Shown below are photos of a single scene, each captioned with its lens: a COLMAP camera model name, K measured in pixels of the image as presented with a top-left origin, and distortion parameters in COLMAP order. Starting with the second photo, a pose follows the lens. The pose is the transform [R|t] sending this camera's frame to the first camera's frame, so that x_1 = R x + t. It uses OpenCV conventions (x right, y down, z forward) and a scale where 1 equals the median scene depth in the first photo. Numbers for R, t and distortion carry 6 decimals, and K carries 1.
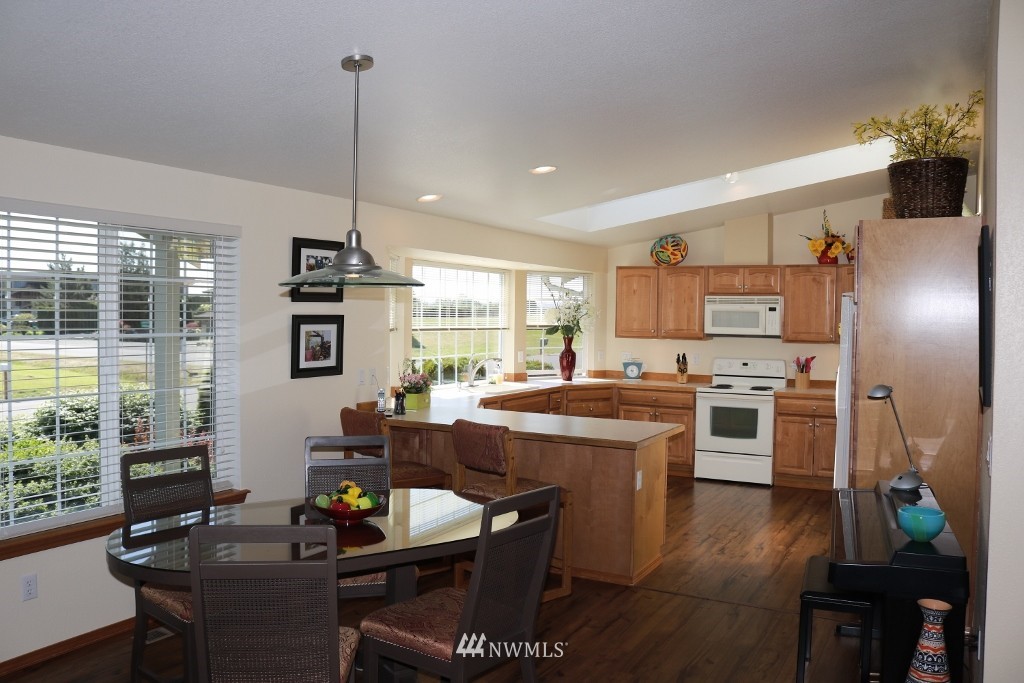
lens RADIAL K [[842.5, 0, 515.2], [0, 842.5, 341.8], [0, 0, 1]] dist [-0.110110, 0.060789]
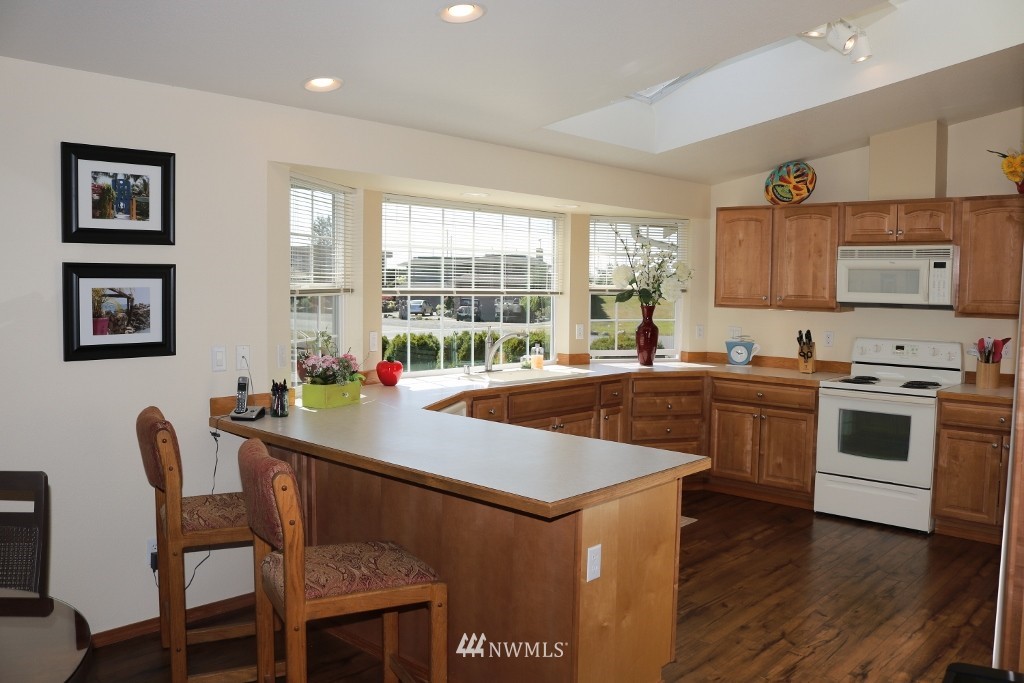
lens RADIAL K [[842.5, 0, 506.8], [0, 842.5, 341.0], [0, 0, 1]] dist [-0.110110, 0.060789]
pose [[0.968609, 0.016928, -0.248011, 0.136516], [-0.009247, 0.999442, 0.032104, 0.002950], [0.248416, -0.028803, 0.968225, 0.283548]]
